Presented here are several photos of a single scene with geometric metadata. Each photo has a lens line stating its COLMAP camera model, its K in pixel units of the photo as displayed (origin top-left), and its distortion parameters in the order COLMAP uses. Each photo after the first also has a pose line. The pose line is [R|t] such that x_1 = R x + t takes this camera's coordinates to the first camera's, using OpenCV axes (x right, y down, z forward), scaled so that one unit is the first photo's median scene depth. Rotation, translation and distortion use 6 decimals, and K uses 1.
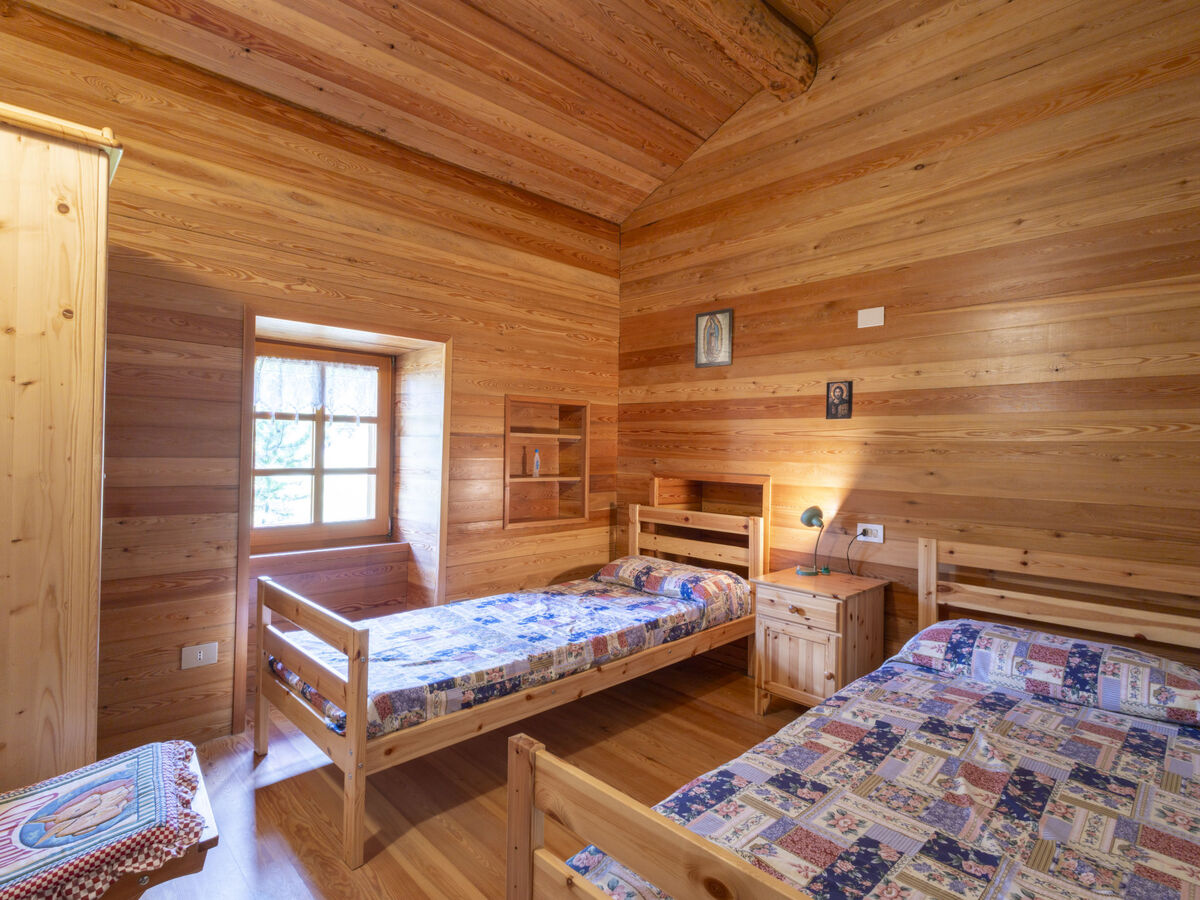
lens RADIAL K [[628.1, 0, 594.1], [0, 628.1, 447.3], [0, 0, 1]] dist [-0.020072, -0.000617]
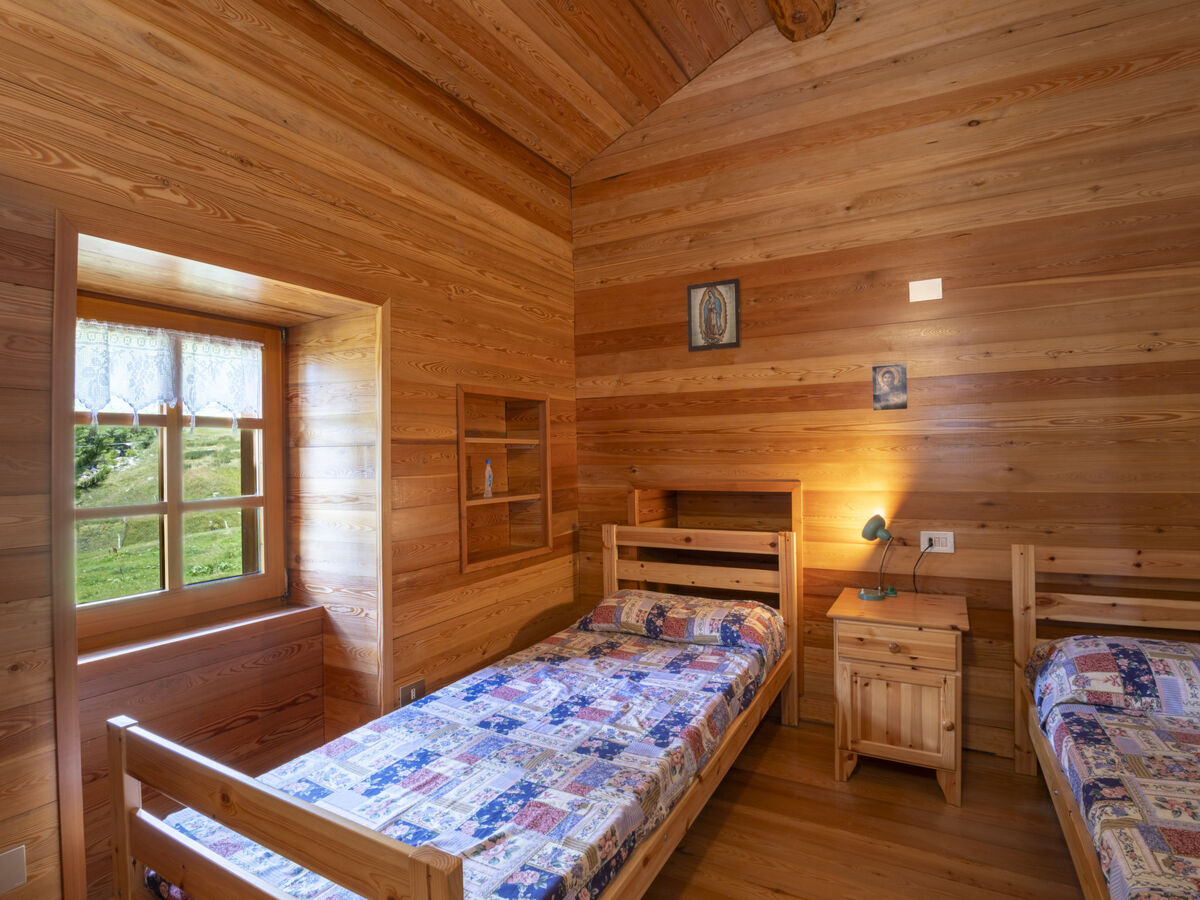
lens RADIAL K [[627.0, 0, 600.7], [0, 627.0, 444.8], [0, 0, 1]] dist [-0.068998, 0.009504]
pose [[0.954653, -0.029992, 0.296207, -0.215268], [0.034212, 0.999373, -0.009073, -0.003341], [-0.295749, 0.018796, 0.955081, 0.301675]]
